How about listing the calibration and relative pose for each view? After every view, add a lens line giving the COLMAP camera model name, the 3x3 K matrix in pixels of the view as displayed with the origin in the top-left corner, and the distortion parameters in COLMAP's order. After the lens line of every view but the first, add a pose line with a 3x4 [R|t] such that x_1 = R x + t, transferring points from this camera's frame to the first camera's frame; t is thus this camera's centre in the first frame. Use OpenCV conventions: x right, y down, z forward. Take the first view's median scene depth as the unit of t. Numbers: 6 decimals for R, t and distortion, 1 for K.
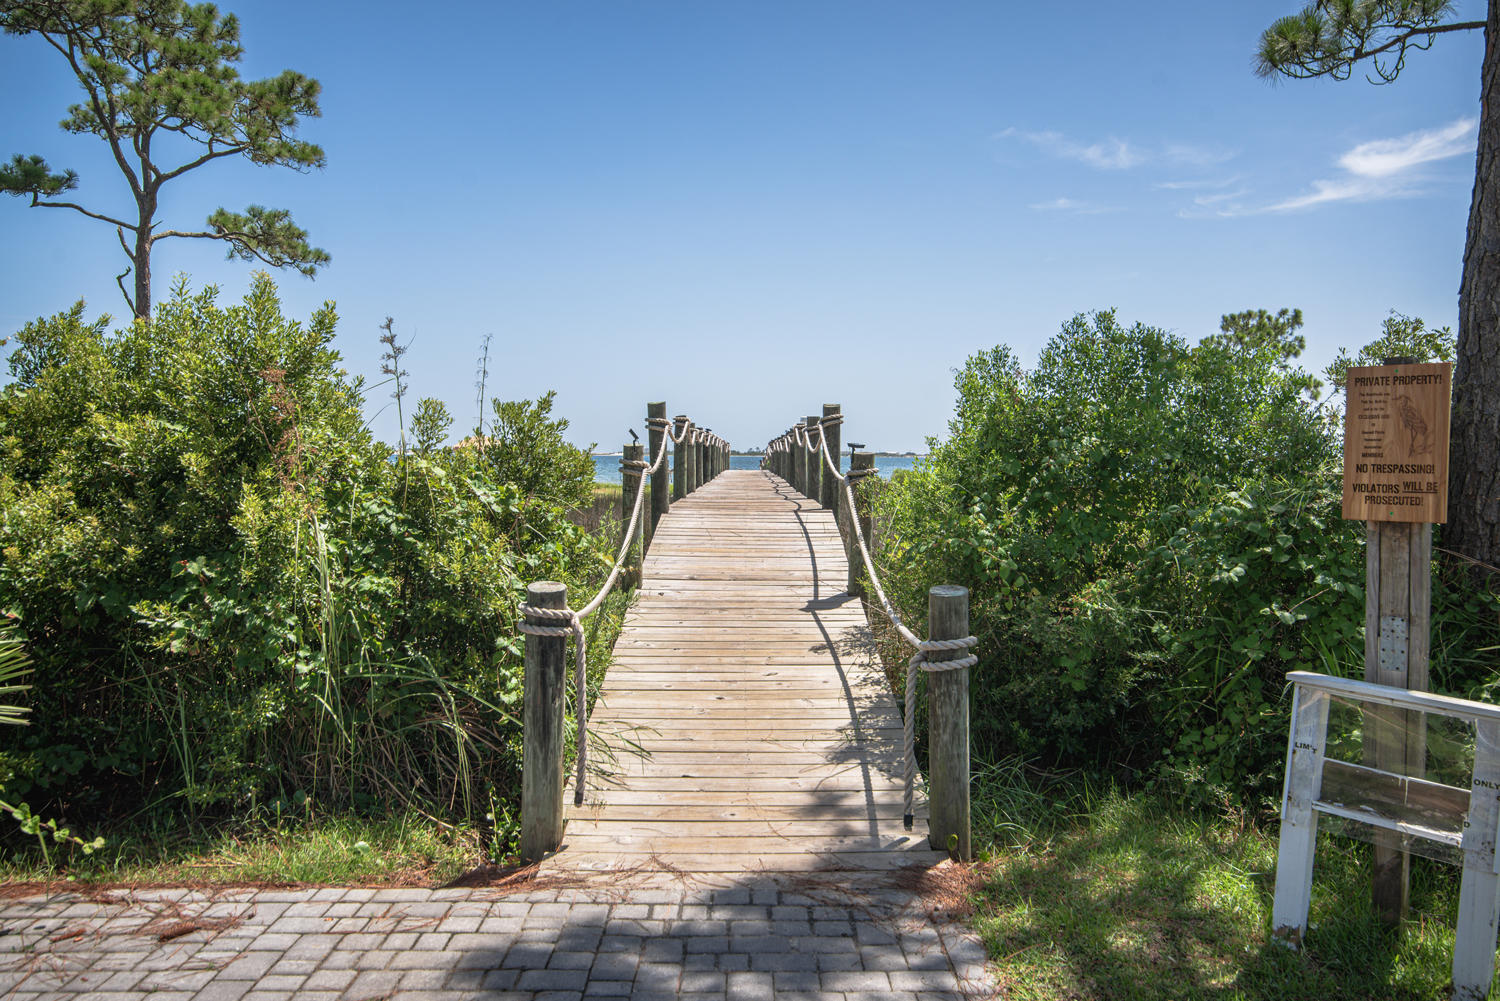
lens RADIAL K [[1164.5, 0, 741.6], [0, 1164.5, 505.8], [0, 0, 1]] dist [0.005520, 0.006425]
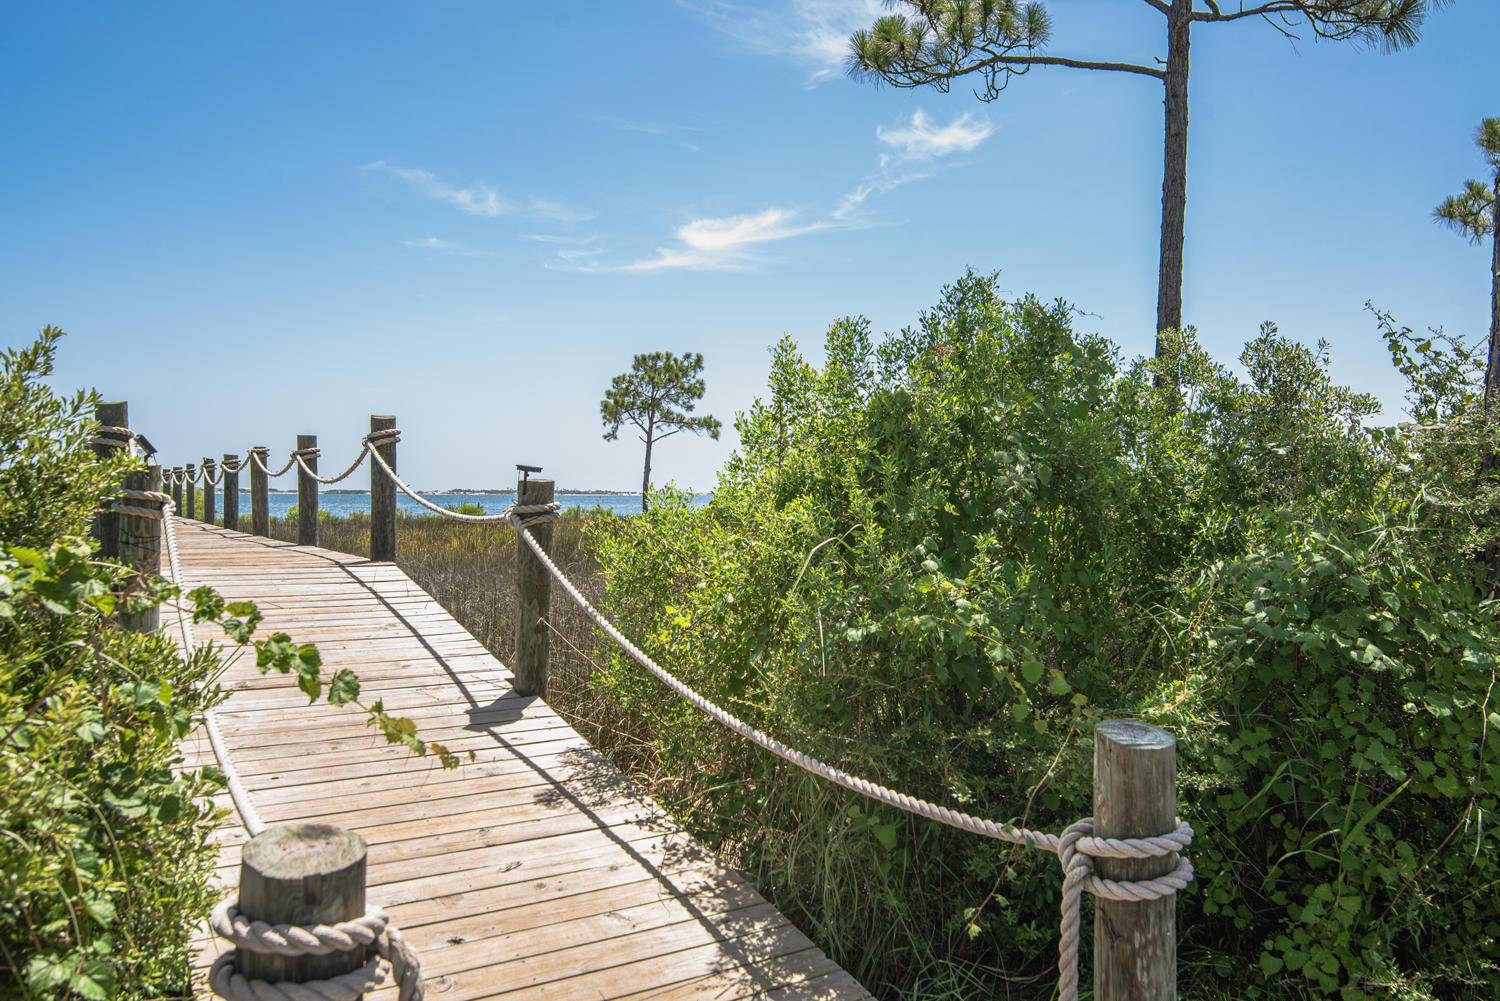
lens RADIAL K [[1153.0, 0, 753.0], [0, 1153.0, 503.6], [0, 0, 1]] dist [0.017304, -0.005186]
pose [[0.860681, -0.003675, 0.509131, -0.098643], [0.019694, 0.999466, -0.026078, -0.008892], [-0.508763, 0.032471, 0.860294, 0.277921]]
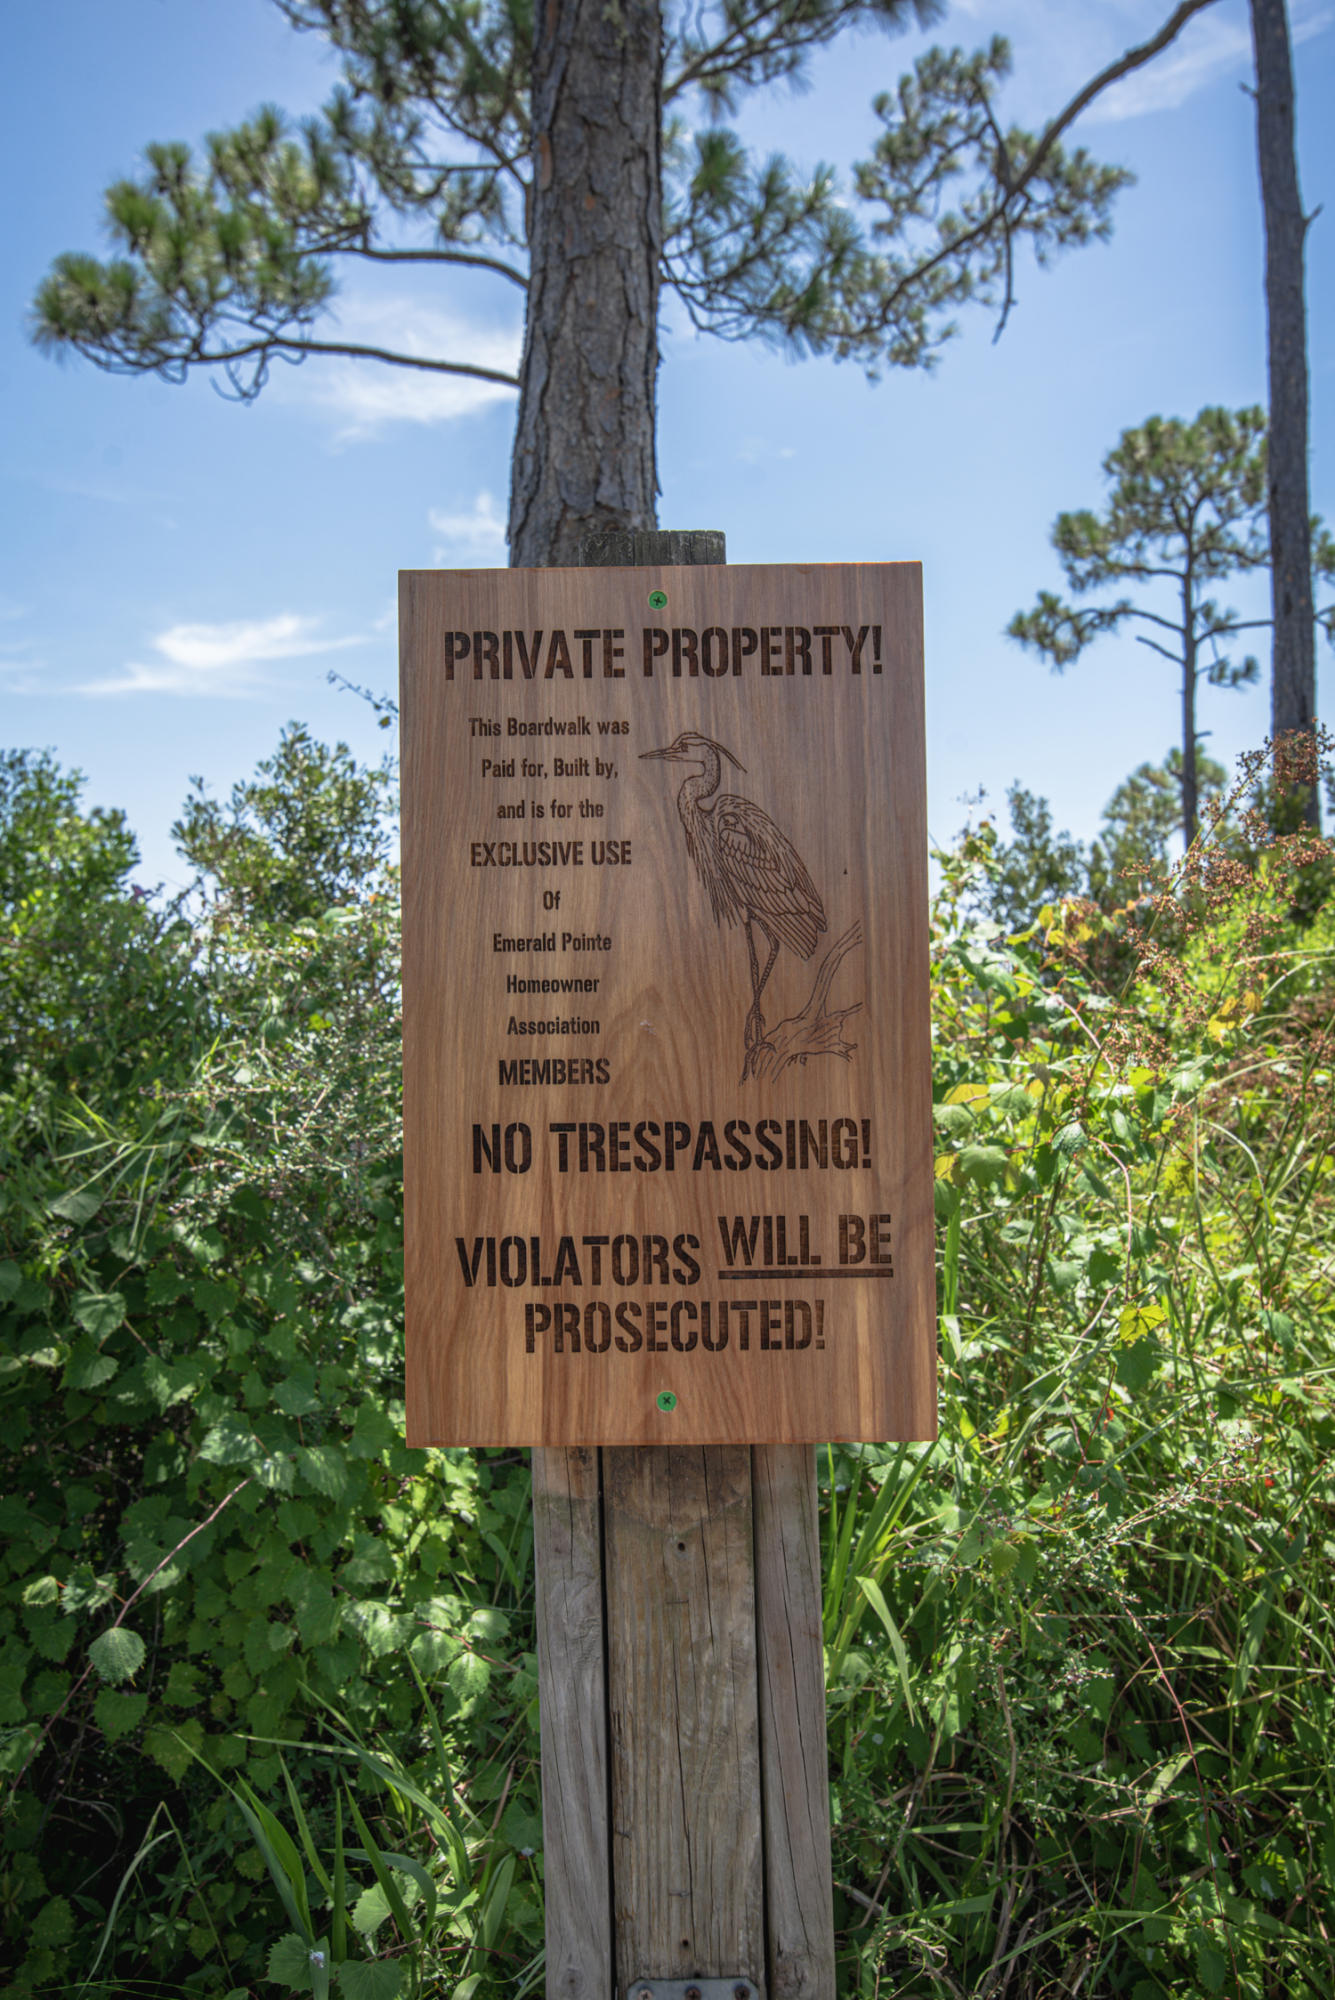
lens RADIAL K [[1552.7, 0, 653.9], [0, 1552.7, 983.1], [0, 0, 1]] dist [0.005520, 0.006425]
pose [[0.713579, -0.004928, 0.700557, 0.130683], [0.045578, 0.998183, -0.039403, -0.015801], [-0.699091, 0.060048, 0.712507, 0.277582]]
